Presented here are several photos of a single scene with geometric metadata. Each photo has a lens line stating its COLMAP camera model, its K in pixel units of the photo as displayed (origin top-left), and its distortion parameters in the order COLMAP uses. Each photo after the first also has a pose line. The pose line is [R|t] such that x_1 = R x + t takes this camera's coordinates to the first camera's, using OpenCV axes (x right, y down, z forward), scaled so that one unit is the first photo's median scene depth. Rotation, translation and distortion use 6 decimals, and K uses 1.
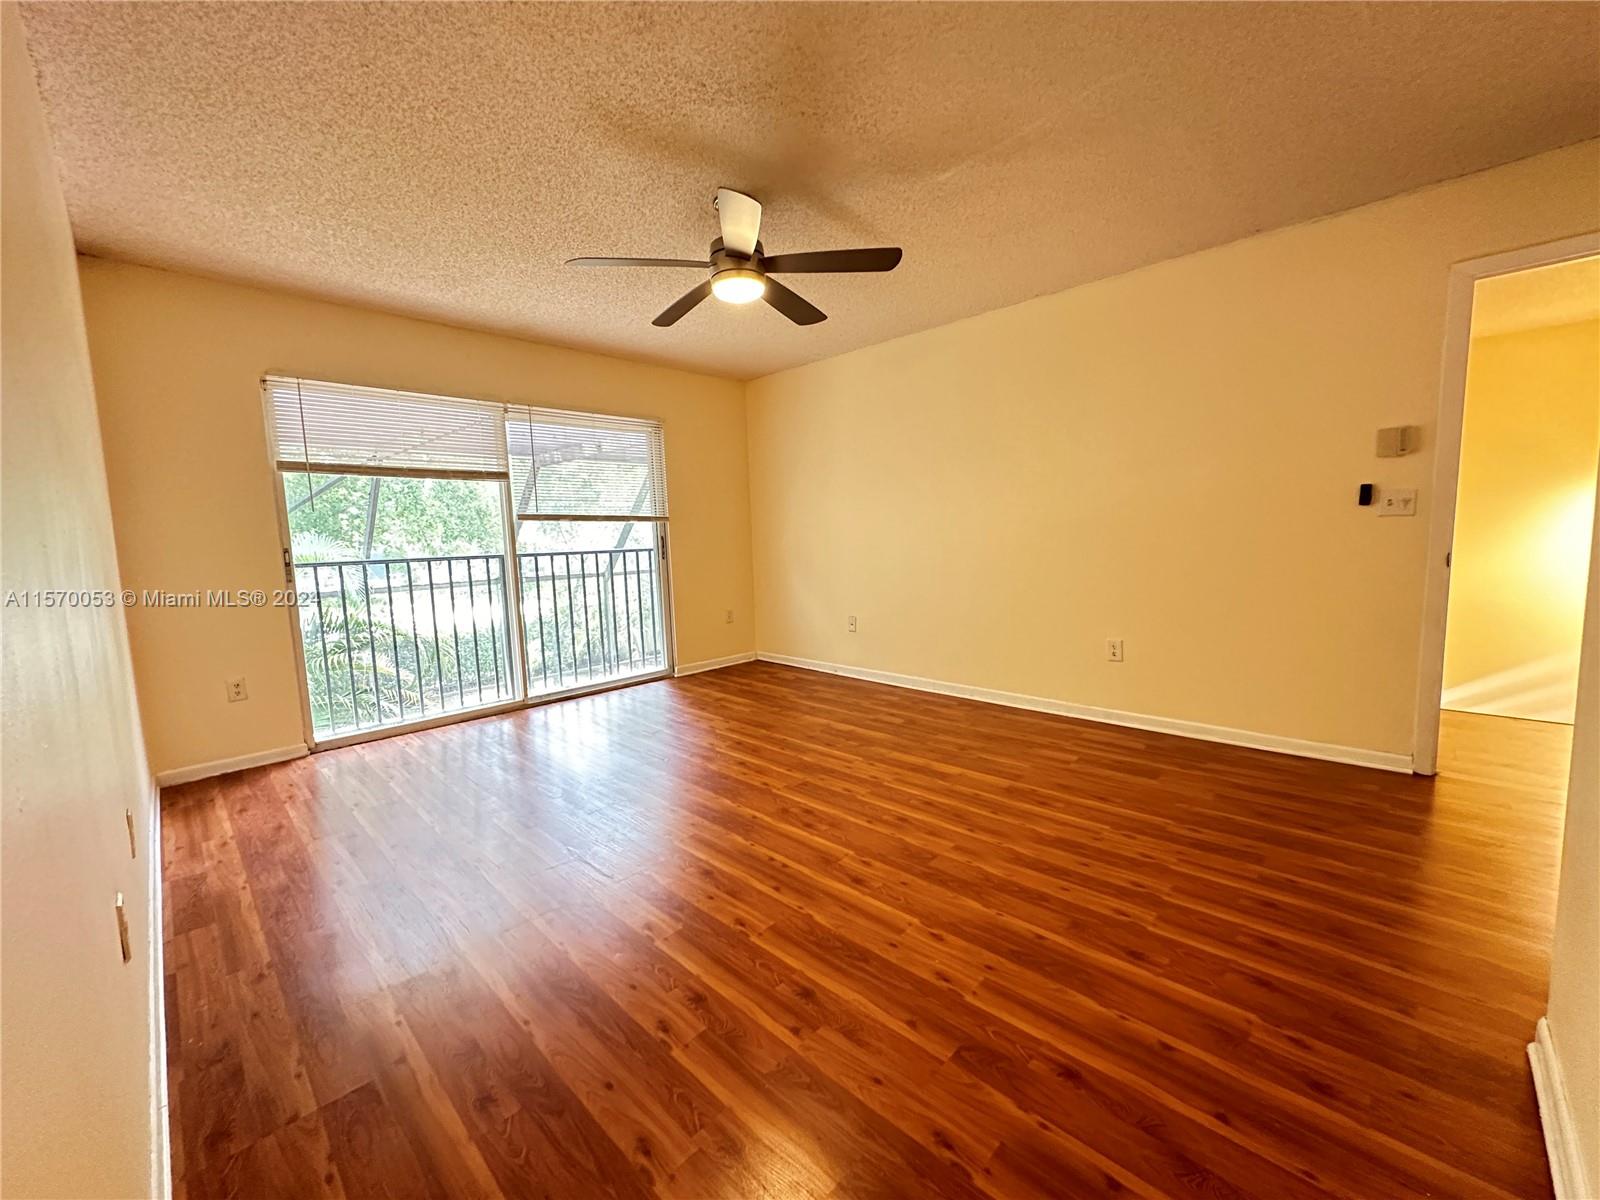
lens RADIAL K [[636.1, 0, 804.7], [0, 636.1, 601.2], [0, 0, 1]] dist [-0.000695, 0.000389]
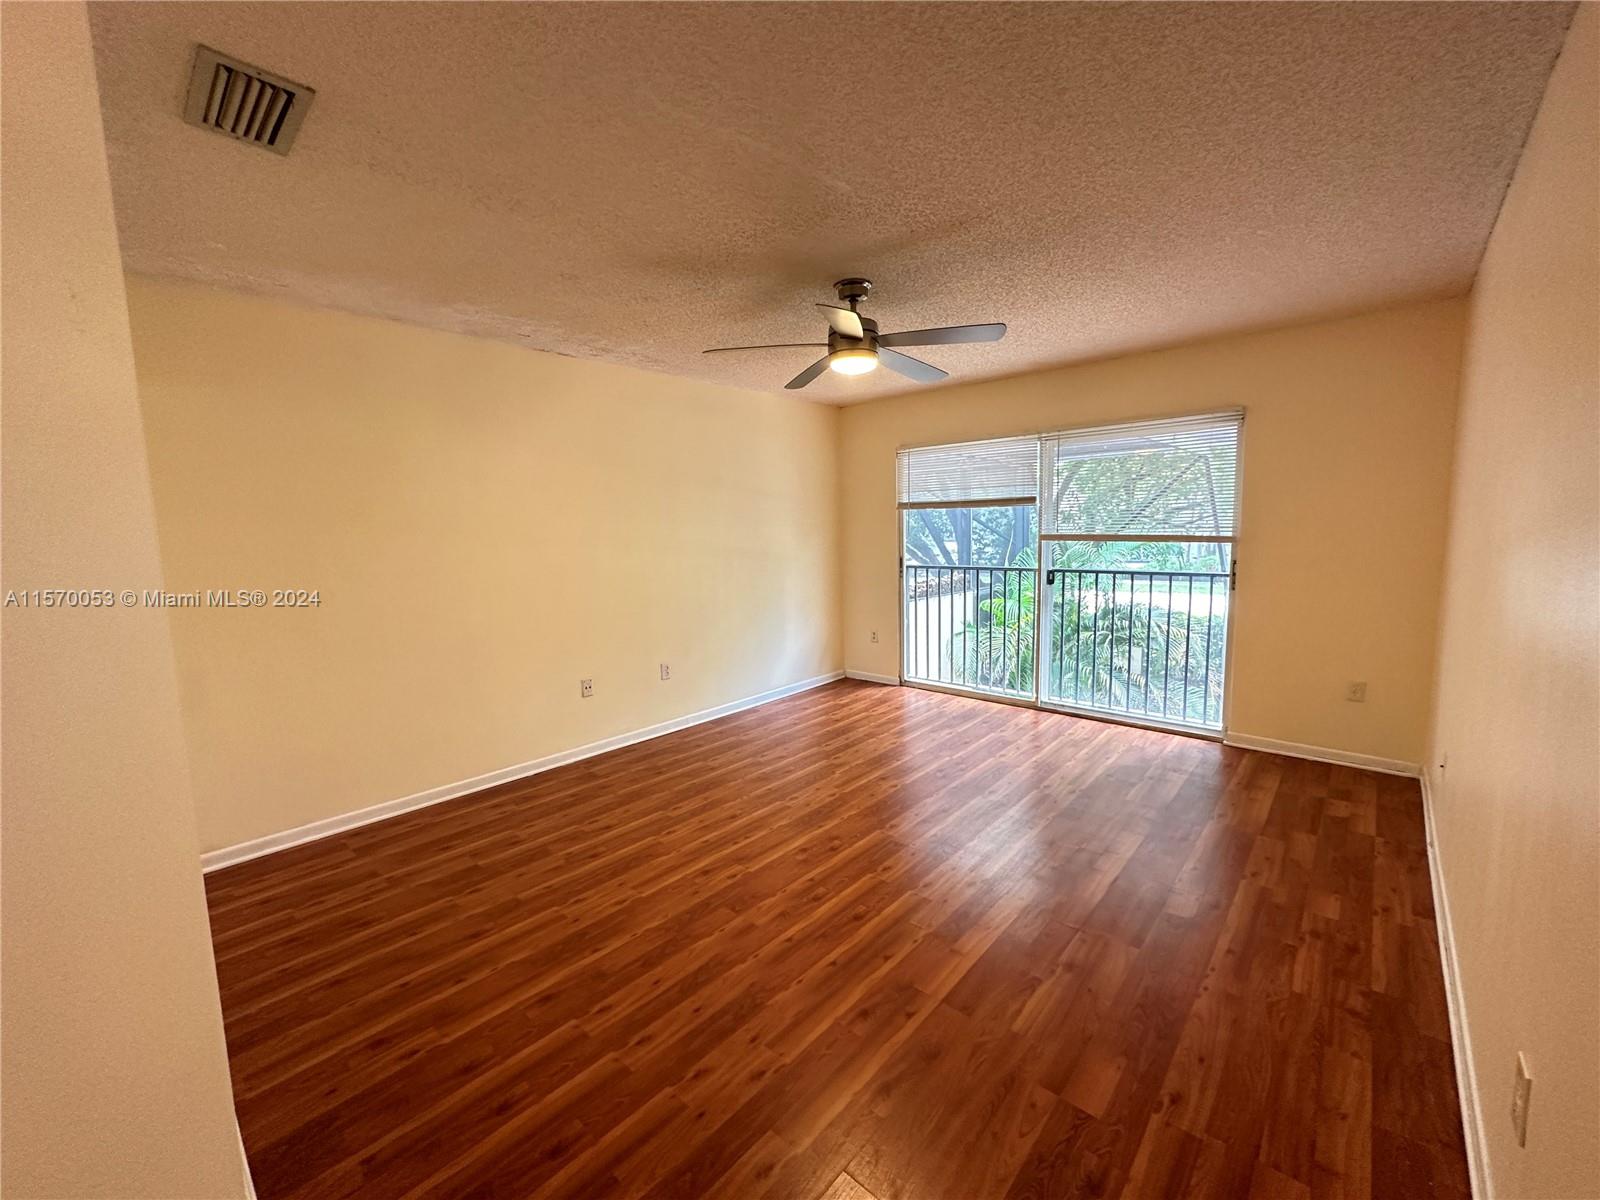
lens RADIAL K [[636.1, 0, 804.7], [0, 636.1, 601.2], [0, 0, 1]] dist [-0.000695, 0.000389]
pose [[0.046068, 0.149132, -0.987744, 1.126508], [-0.083830, 0.985883, 0.144942, -0.265395], [0.995415, 0.076125, 0.057919, 0.955868]]
